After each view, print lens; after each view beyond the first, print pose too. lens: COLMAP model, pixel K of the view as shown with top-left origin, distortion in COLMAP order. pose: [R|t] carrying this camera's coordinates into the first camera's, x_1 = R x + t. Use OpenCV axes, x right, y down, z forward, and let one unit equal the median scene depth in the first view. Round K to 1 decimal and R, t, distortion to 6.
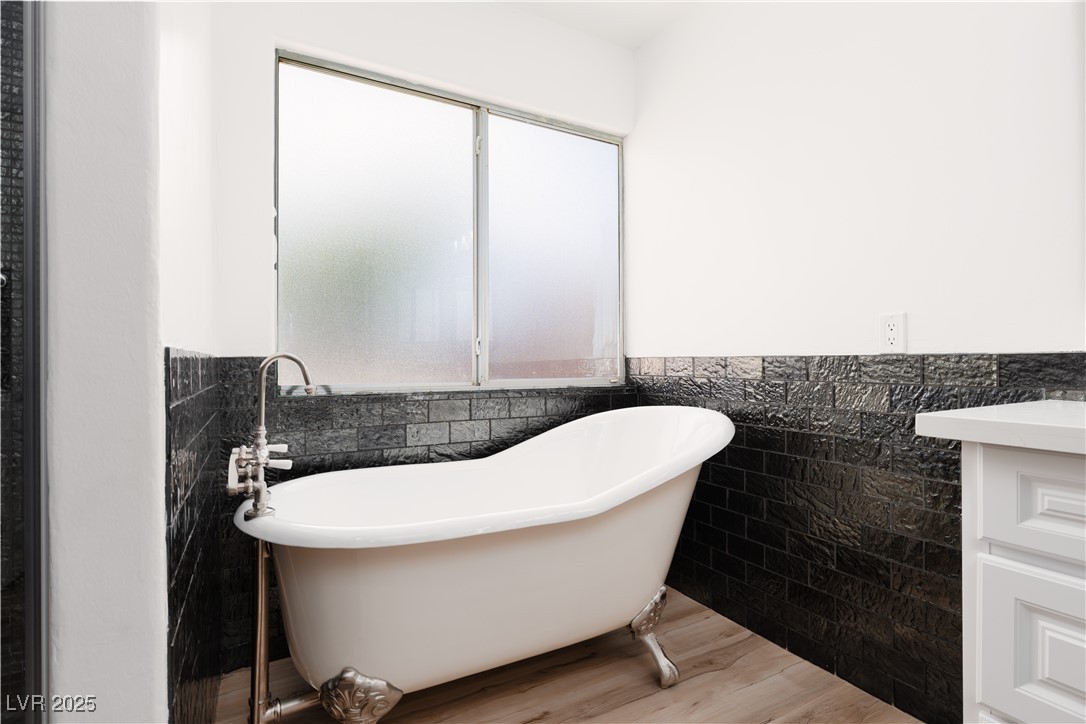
lens RADIAL K [[535.8, 0, 538.6], [0, 535.8, 360.5], [0, 0, 1]] dist [-0.004112, 0.000960]
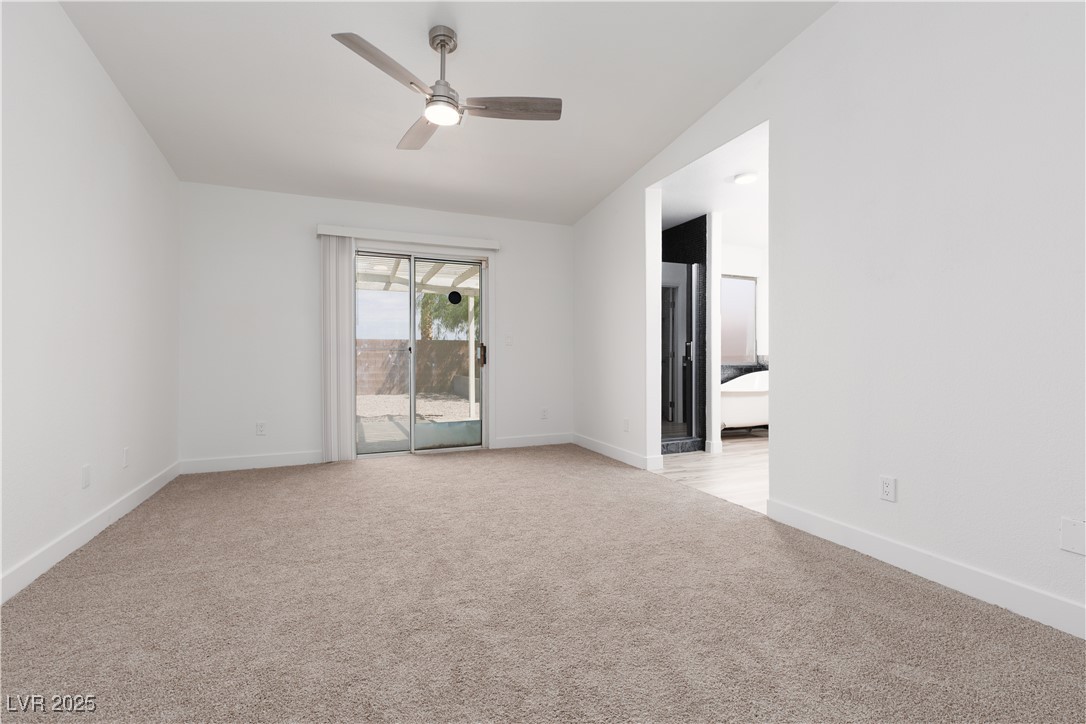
lens RADIAL K [[484.3, 0, 544.0], [0, 484.3, 360.8], [0, 0, 1]] dist [0.006892, -0.001749]
pose [[0.992404, 0.004738, -0.122928, -0.934229], [-0.003599, 0.999949, 0.009485, 0.005426], [0.122967, -0.008971, 0.992370, -2.460951]]
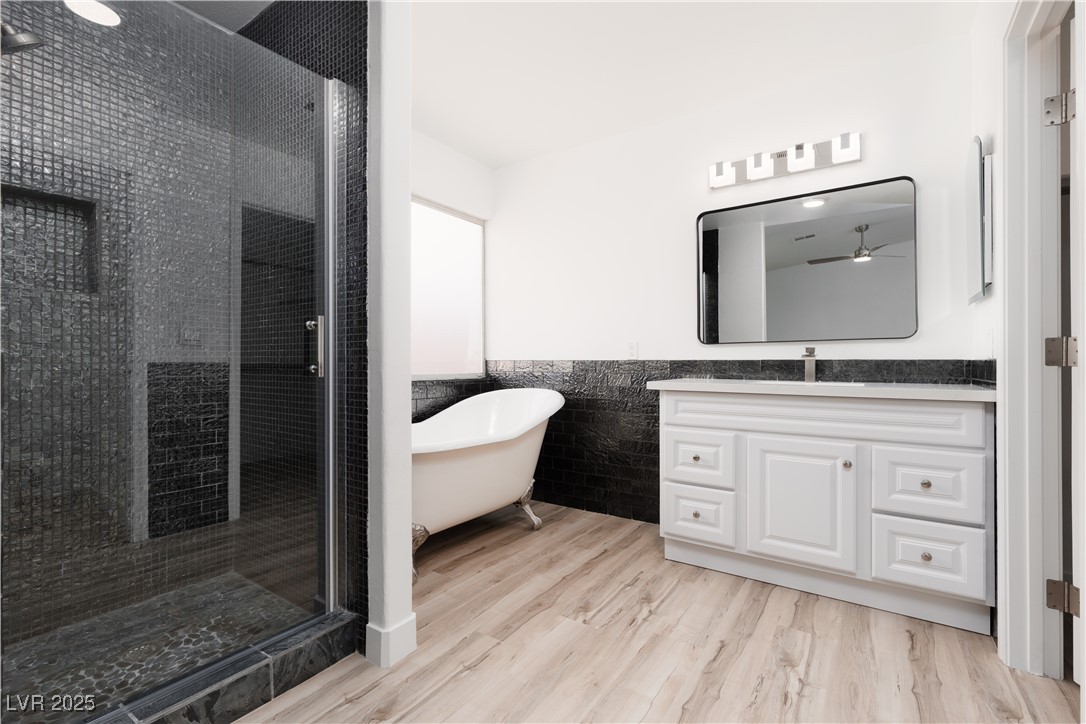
lens RADIAL K [[484.3, 0, 544.6], [0, 484.3, 359.0], [0, 0, 1]] dist [0.006892, -0.001749]
pose [[0.898016, 0.005596, 0.439928, -0.450762], [-0.003711, 0.999980, -0.005143, -0.003310], [-0.439948, 0.002986, 0.898018, -0.528721]]
